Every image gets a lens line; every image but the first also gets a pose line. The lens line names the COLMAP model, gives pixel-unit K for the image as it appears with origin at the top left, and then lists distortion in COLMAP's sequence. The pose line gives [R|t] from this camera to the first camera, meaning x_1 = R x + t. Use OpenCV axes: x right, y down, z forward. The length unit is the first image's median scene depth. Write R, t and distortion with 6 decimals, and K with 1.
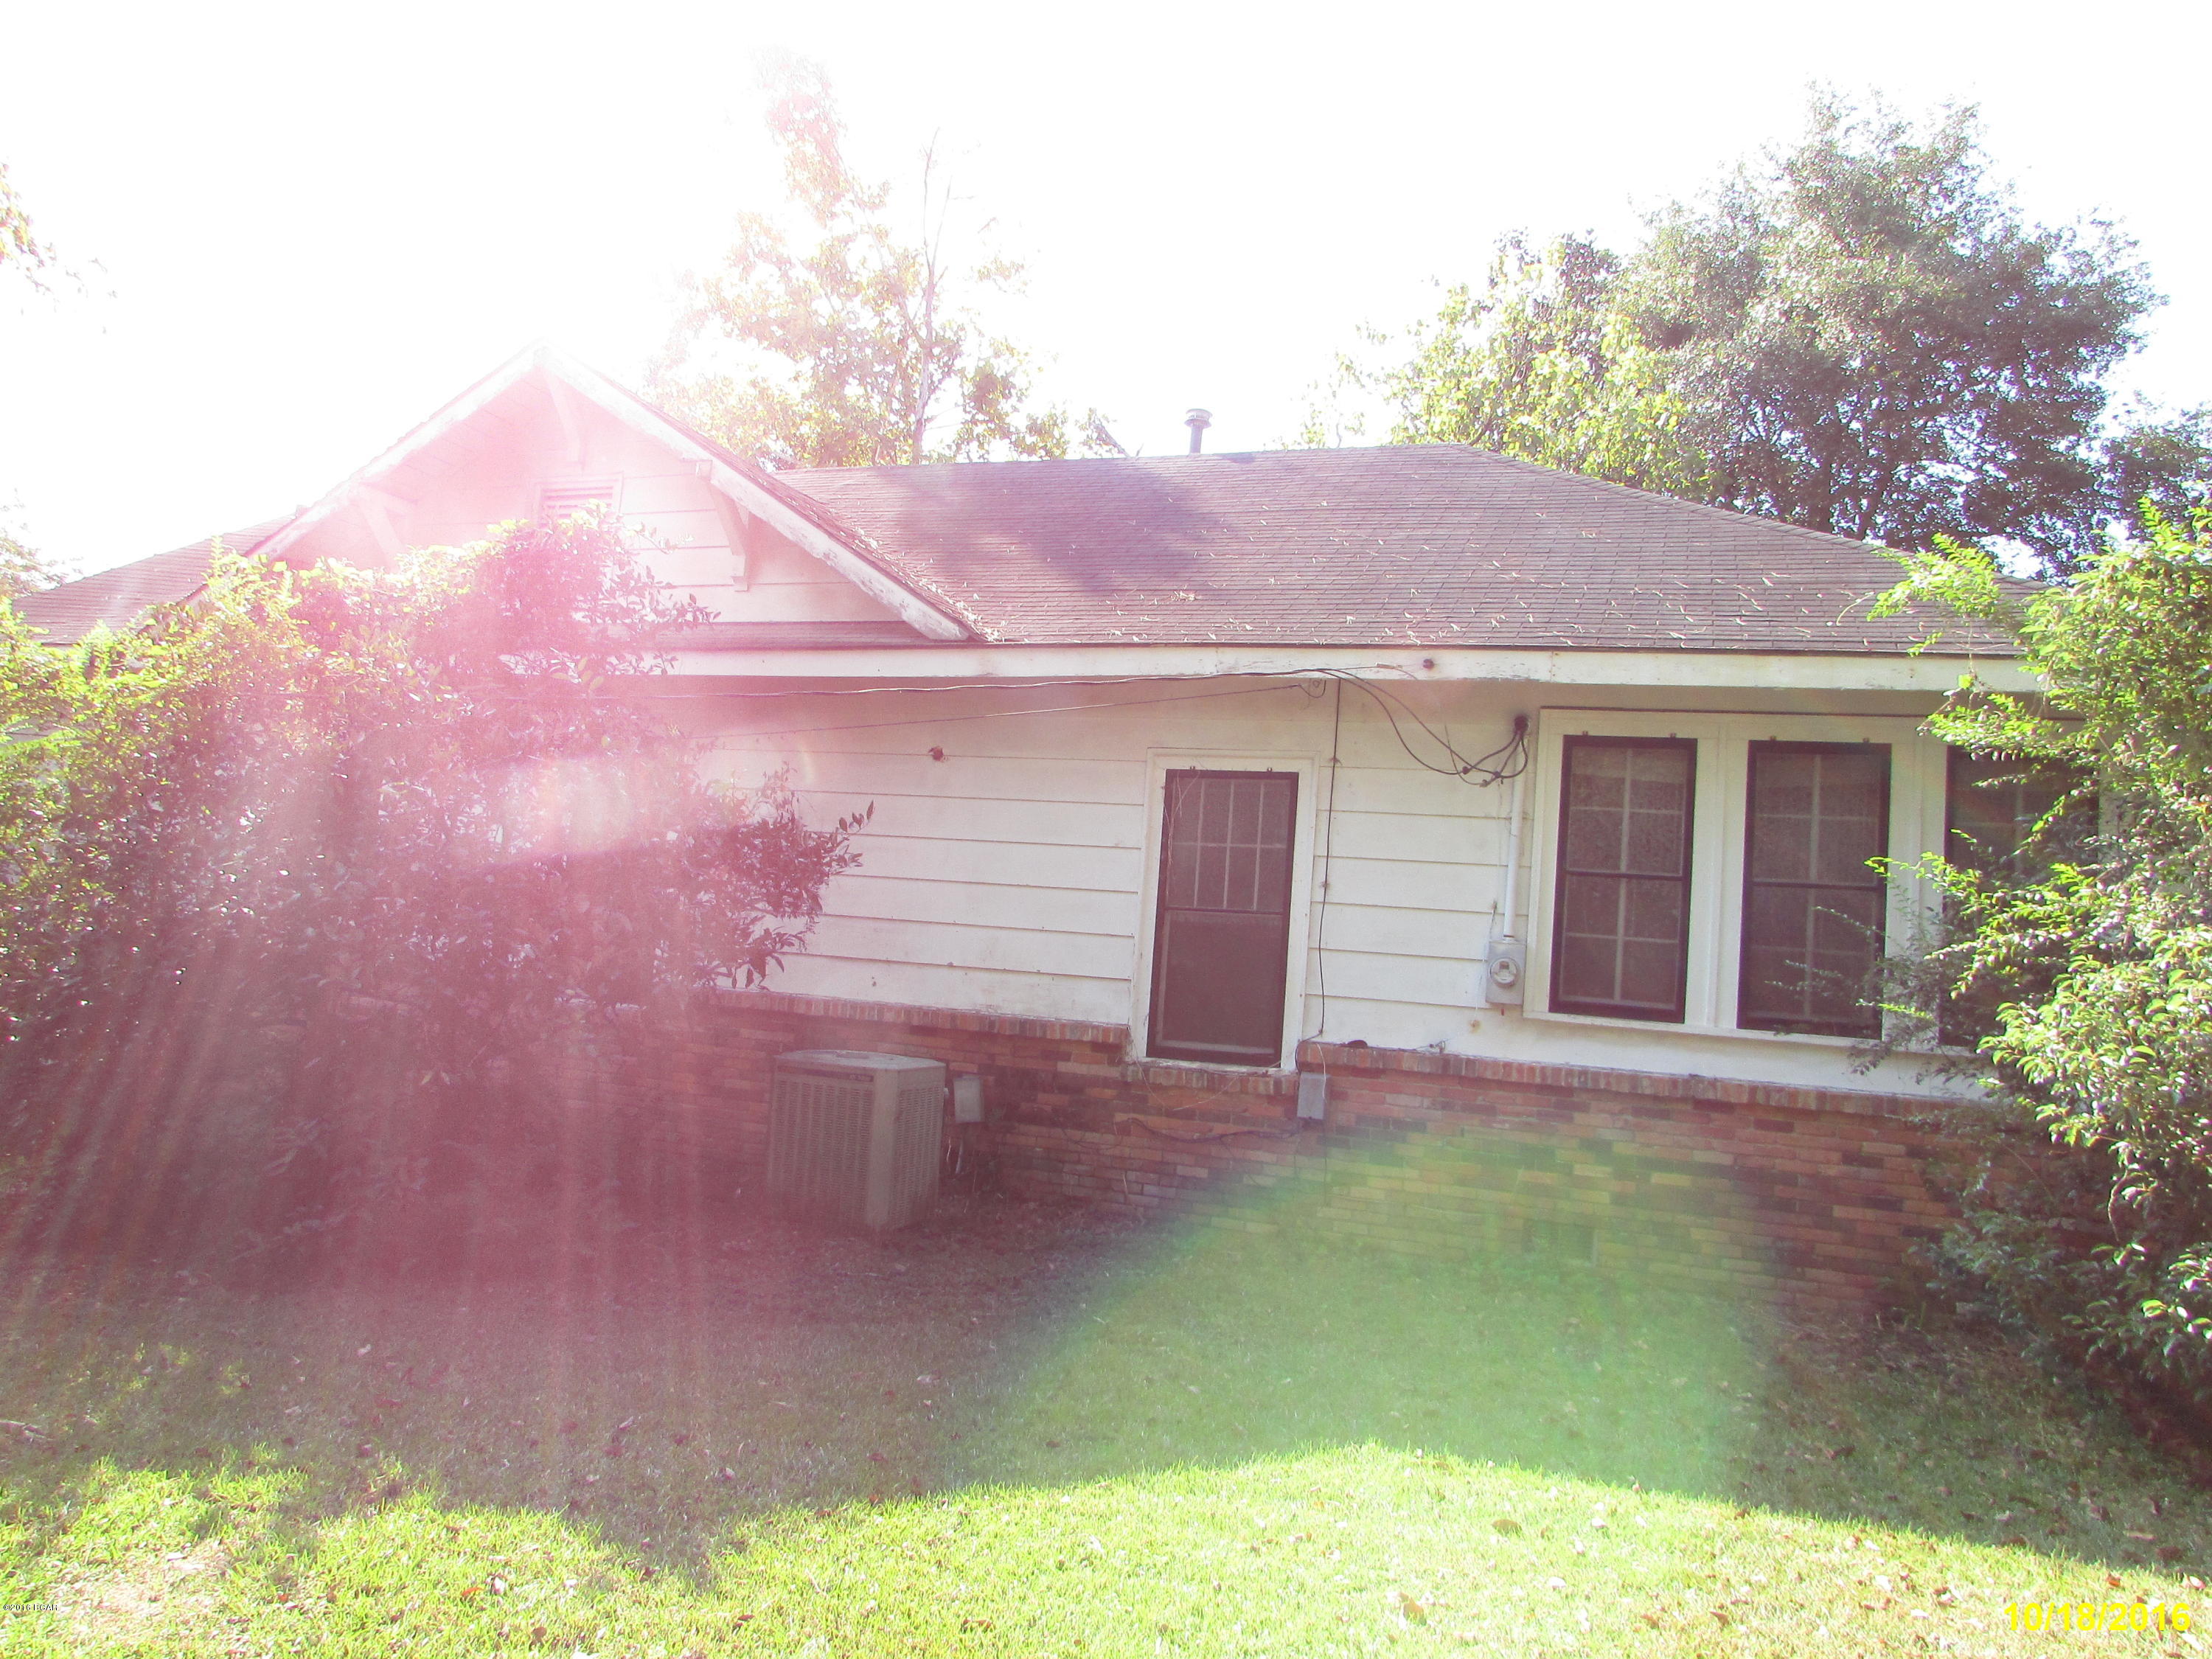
lens RADIAL K [[1557.2, 0, 1104.1], [0, 1557.2, 833.3], [0, 0, 1]] dist [-0.012972, -0.001510]
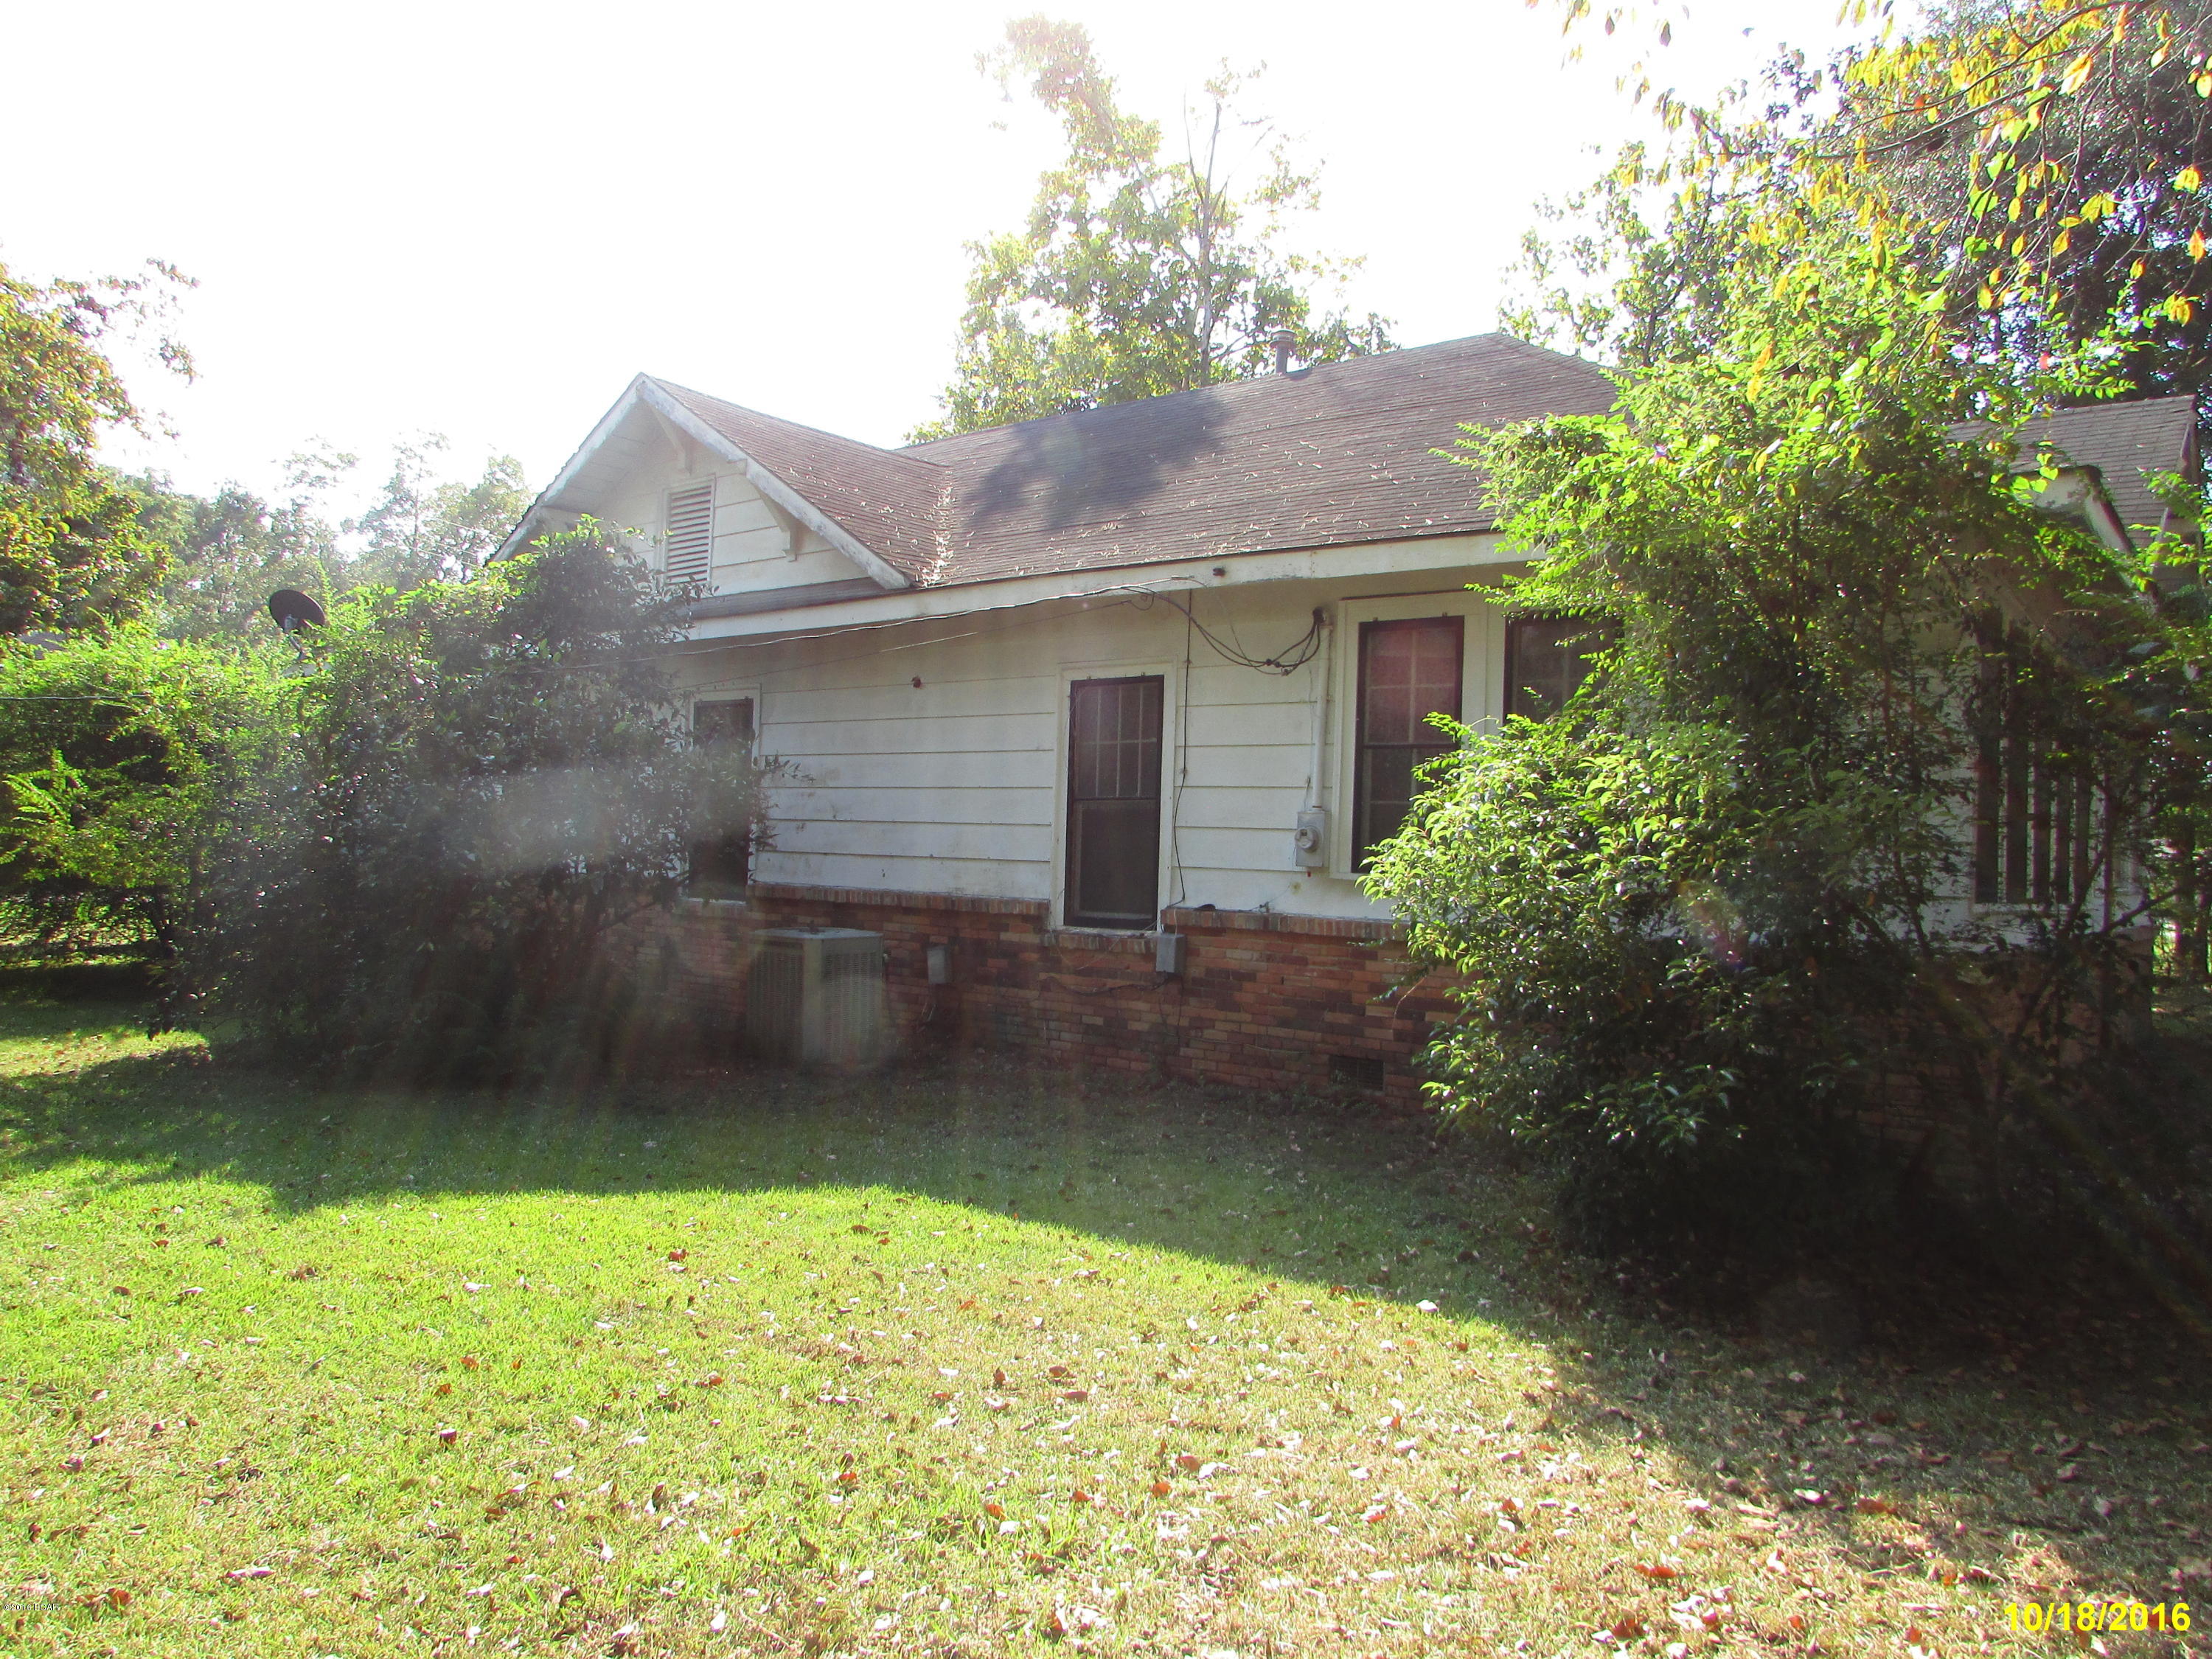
lens RADIAL K [[1557.2, 0, 1109.7], [0, 1557.2, 824.8], [0, 0, 1]] dist [-0.012972, -0.001510]
pose [[0.944023, -0.052845, -0.325620, 0.450054], [0.070222, 0.996654, 0.041839, 0.020135], [0.322319, -0.062363, 0.944575, -0.102834]]
